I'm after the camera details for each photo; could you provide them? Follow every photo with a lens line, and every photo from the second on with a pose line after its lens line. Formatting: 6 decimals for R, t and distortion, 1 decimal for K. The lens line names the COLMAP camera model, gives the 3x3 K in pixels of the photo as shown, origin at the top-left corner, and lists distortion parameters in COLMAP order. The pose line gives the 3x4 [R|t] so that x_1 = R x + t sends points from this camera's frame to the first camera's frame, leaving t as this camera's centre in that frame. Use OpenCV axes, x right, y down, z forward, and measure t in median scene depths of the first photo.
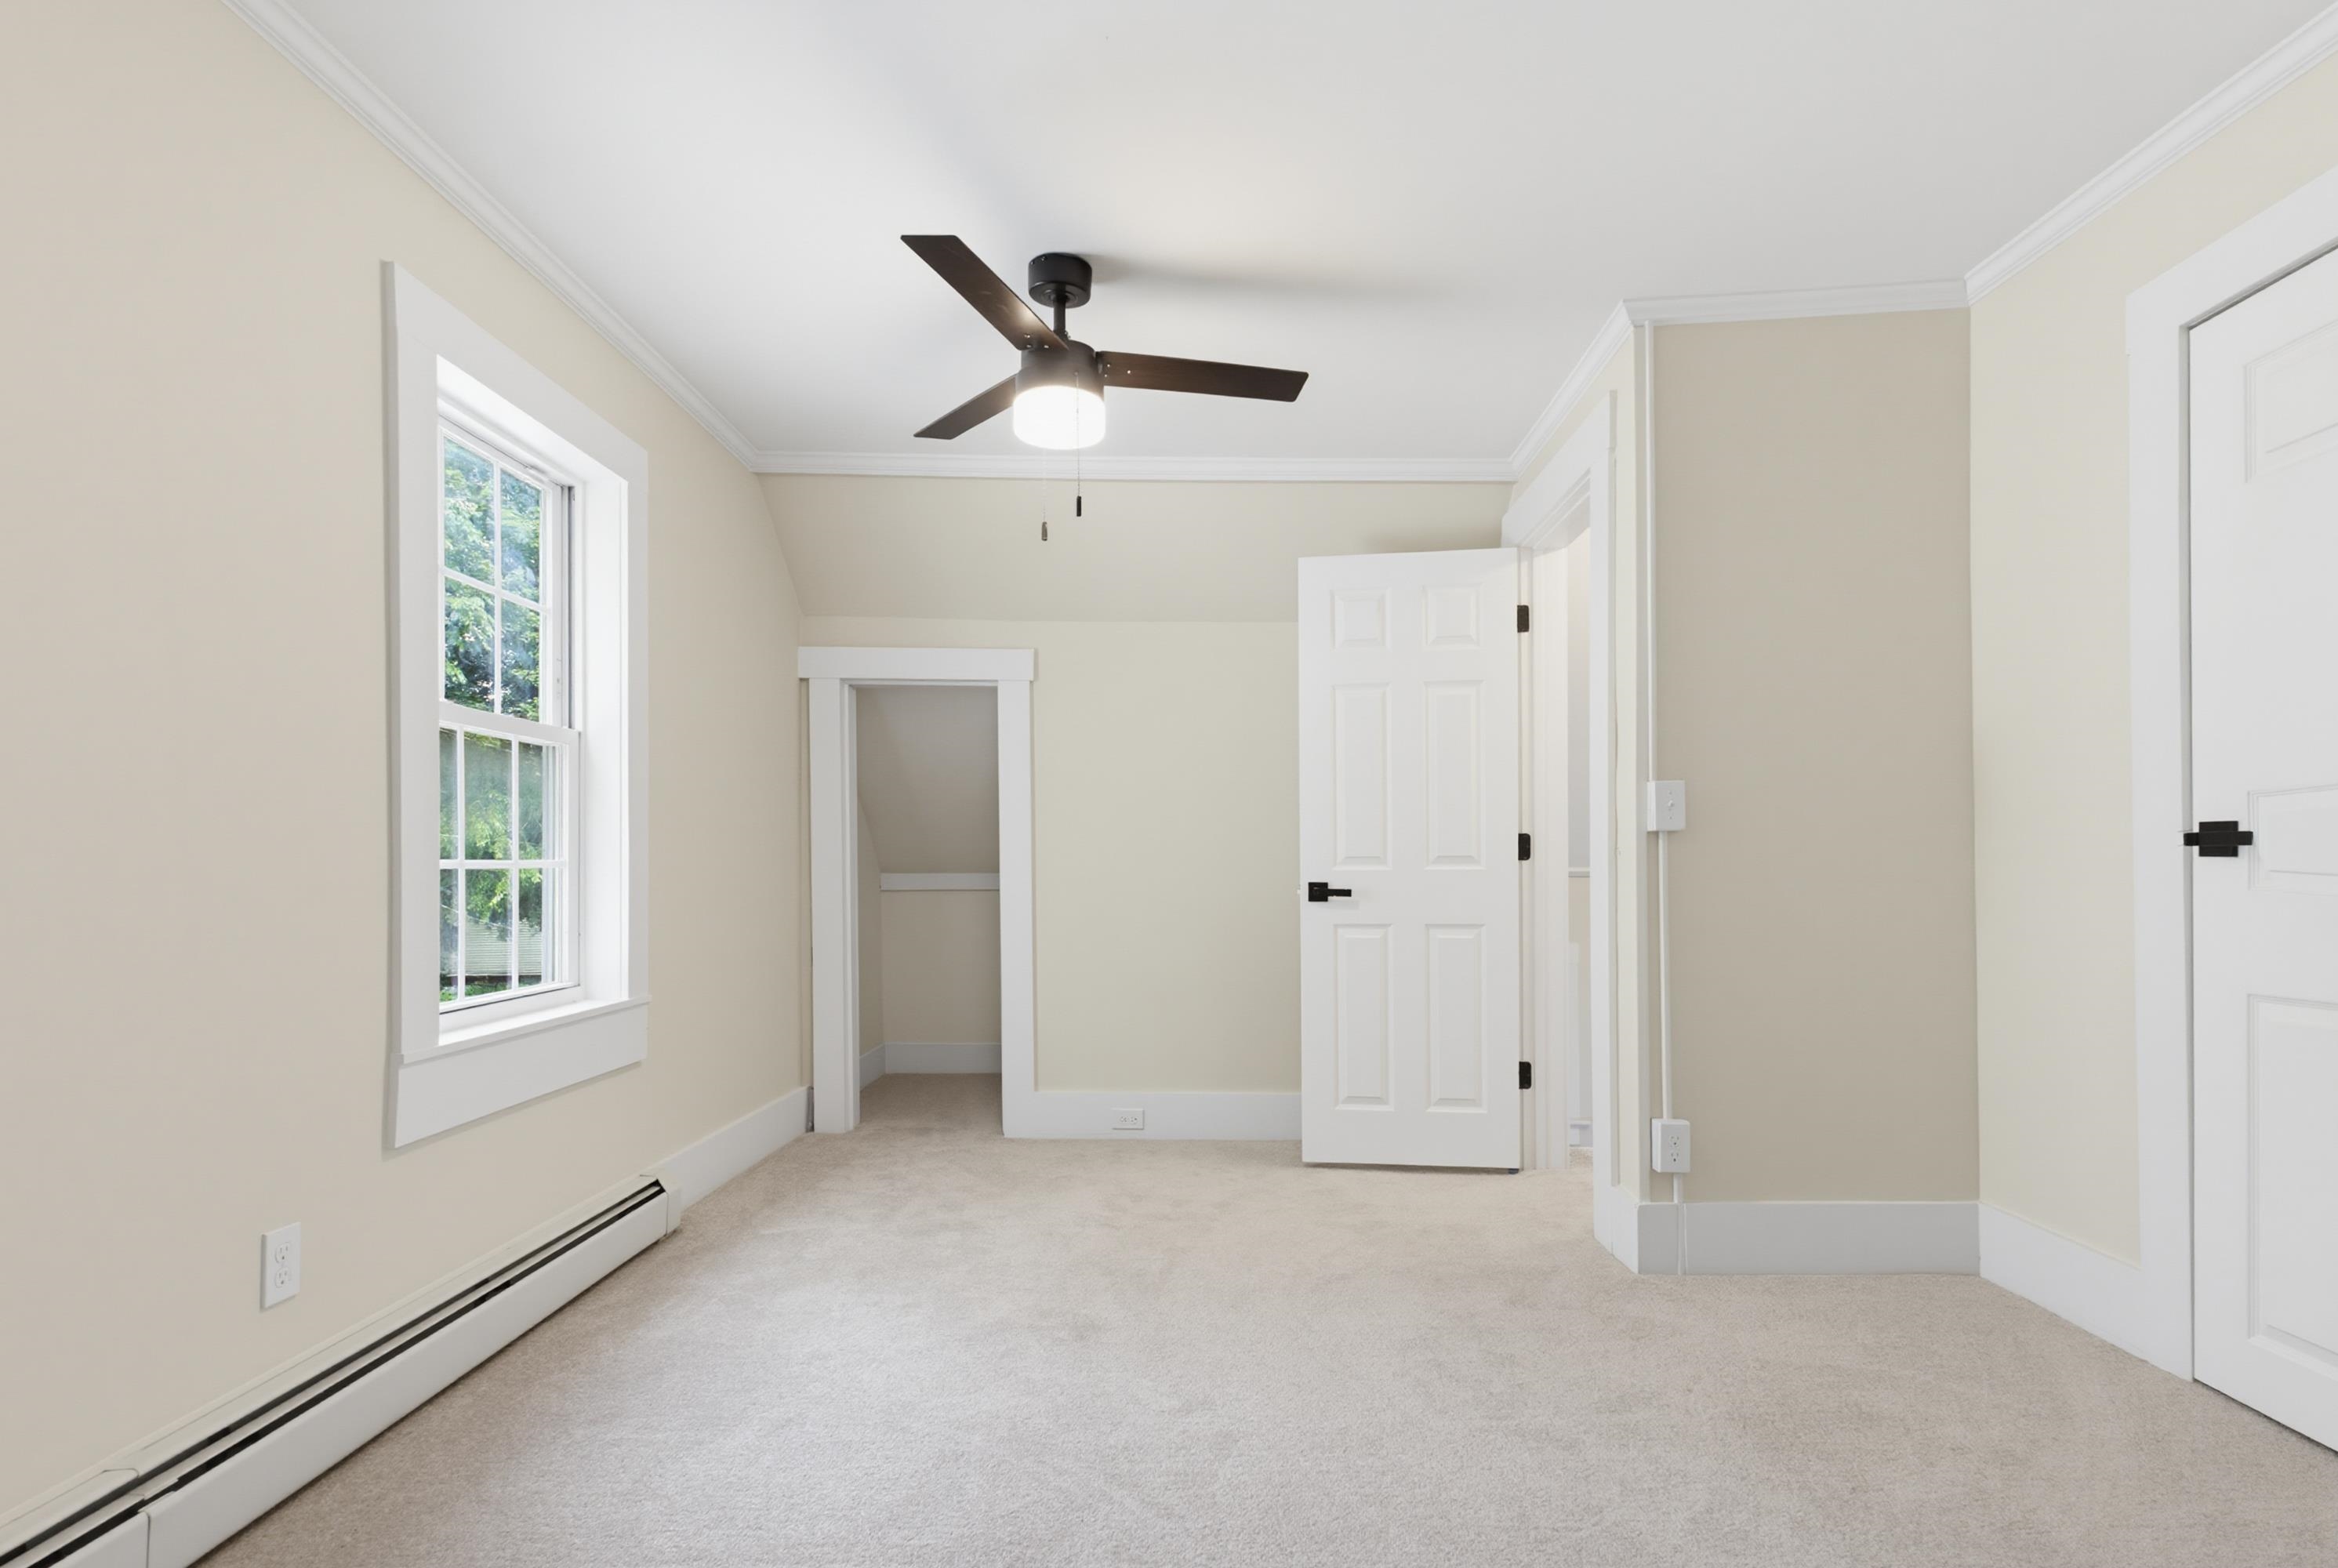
lens RADIAL K [[1150.2, 0, 1173.9], [0, 1150.2, 864.7], [0, 0, 1]] dist [0.002188, -0.000087]
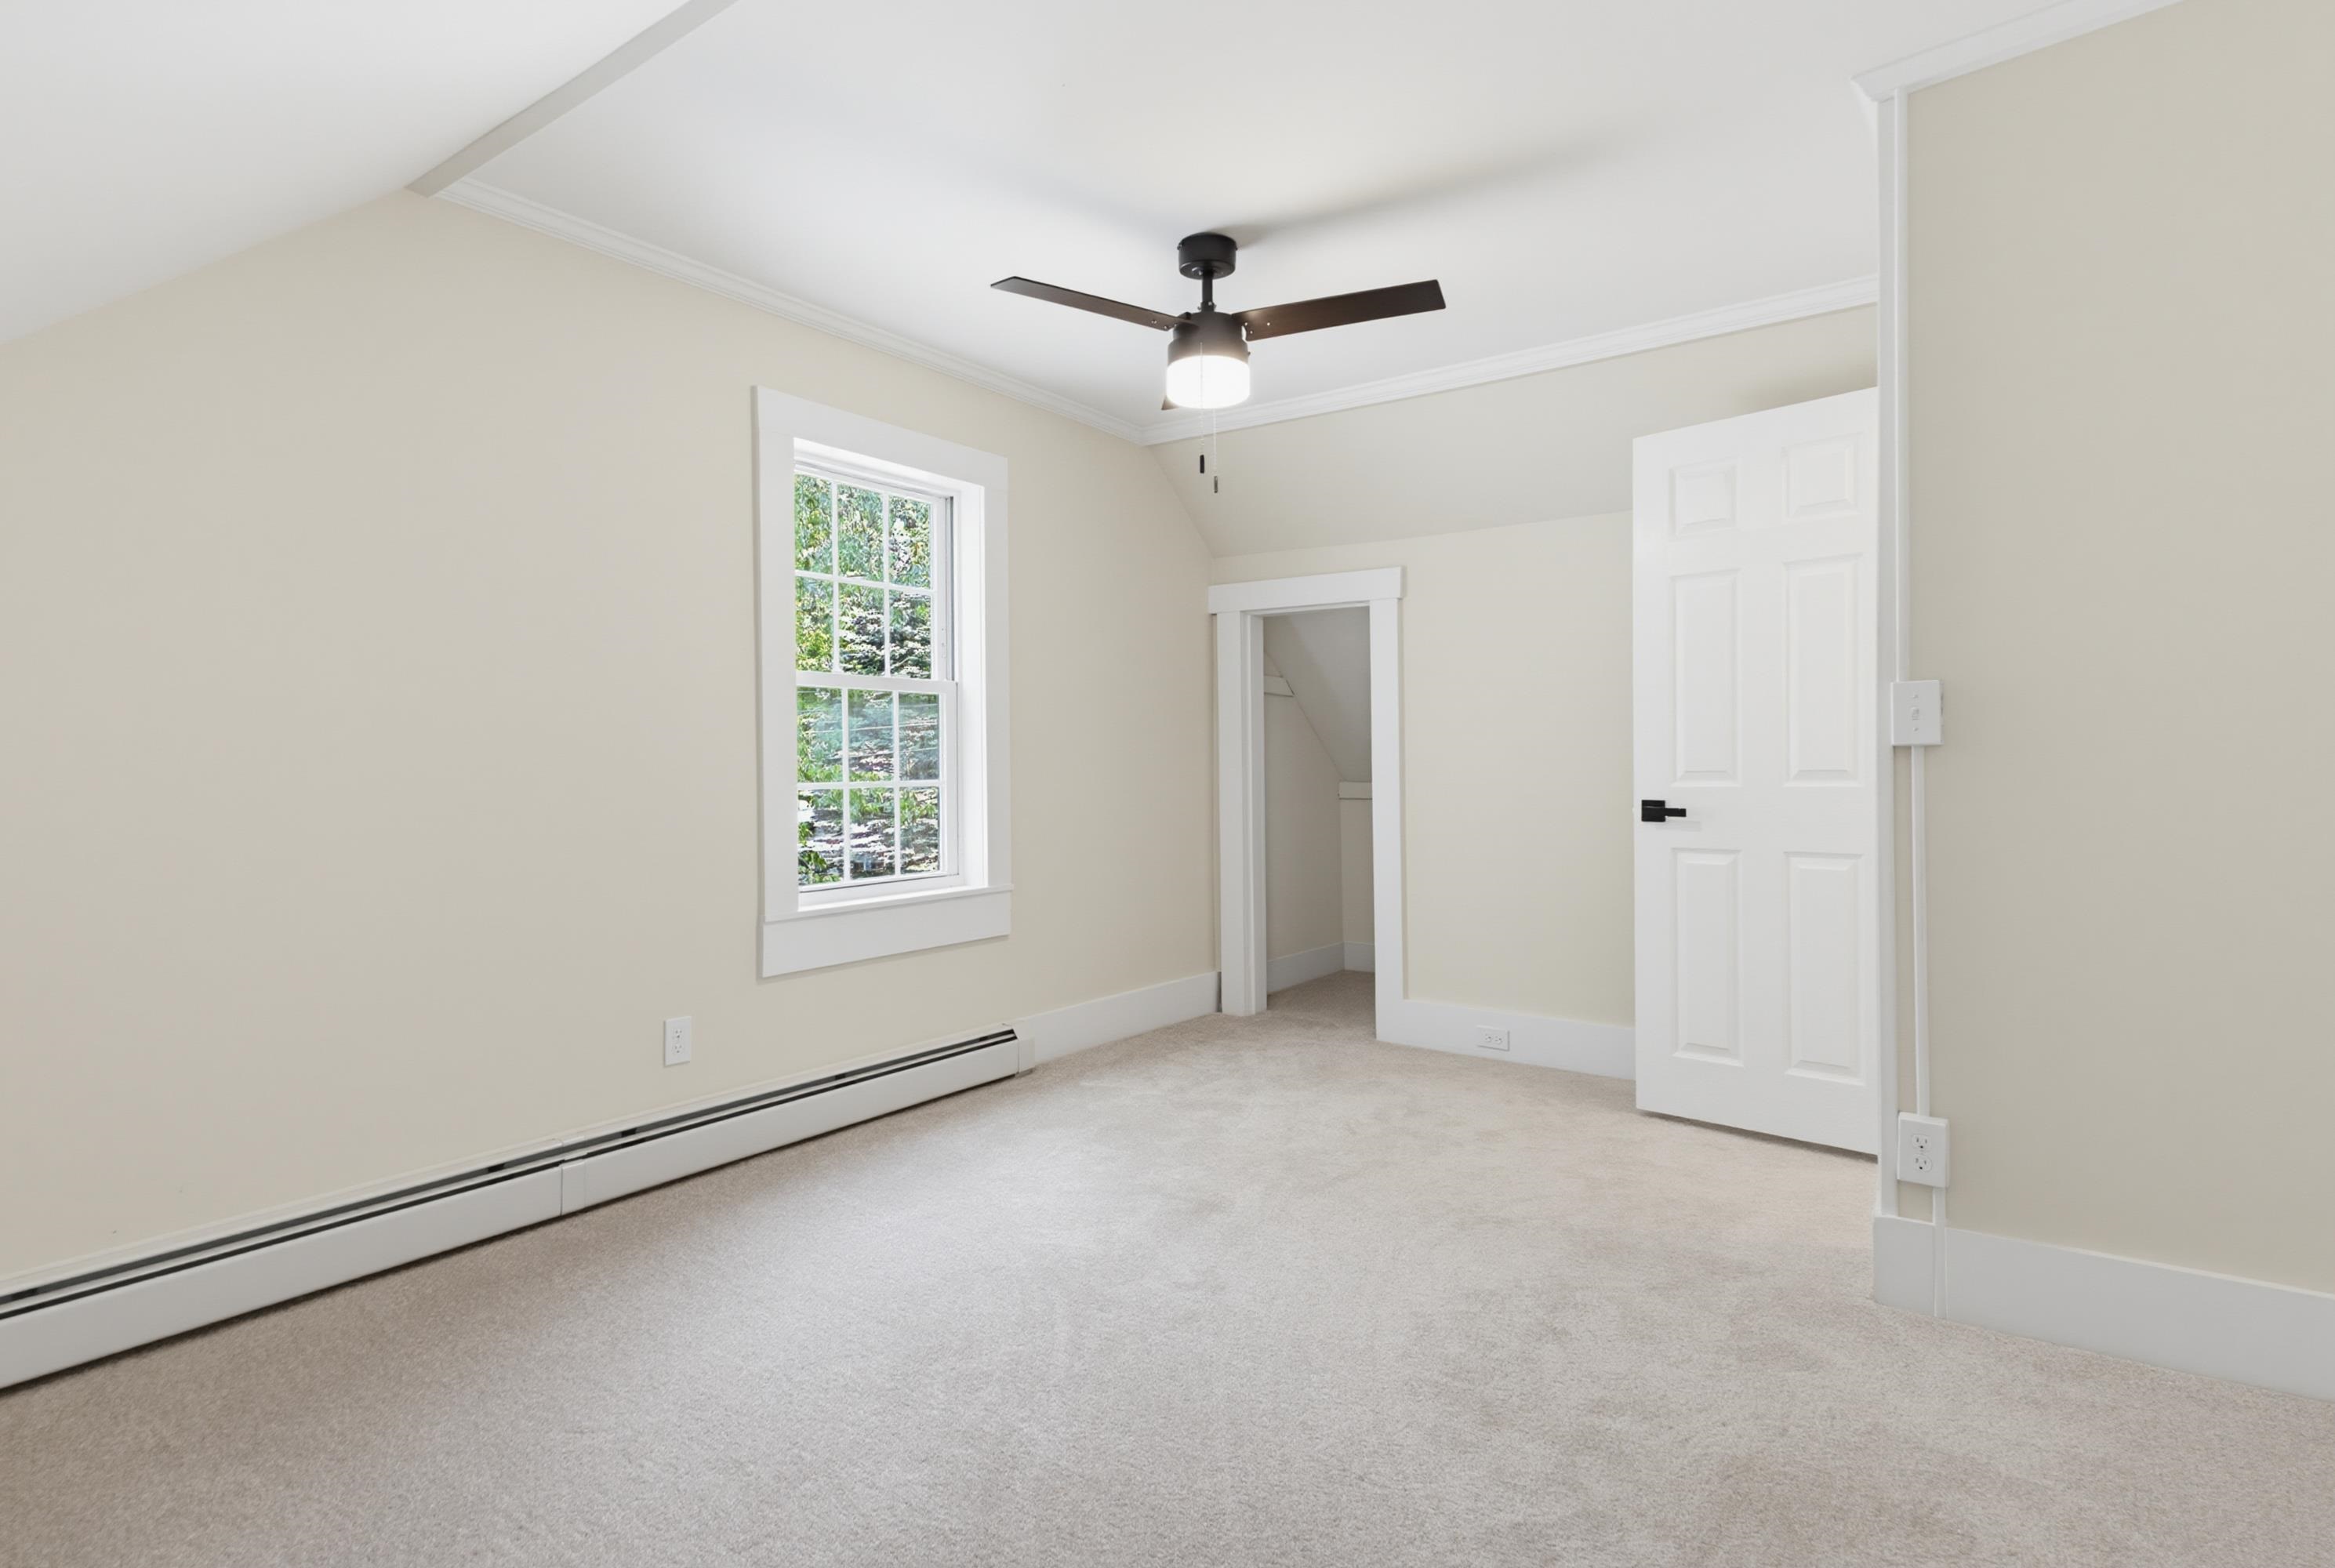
lens RADIAL K [[1167.7, 0, 1167.5], [0, 1167.7, 784.0], [0, 0, 1]] dist [-0.001464, -0.000142]
pose [[0.803210, 0.003708, -0.595684, 0.373448], [0.007909, 0.999826, 0.016888, -0.015794], [0.595644, -0.018276, 0.803041, 0.048841]]
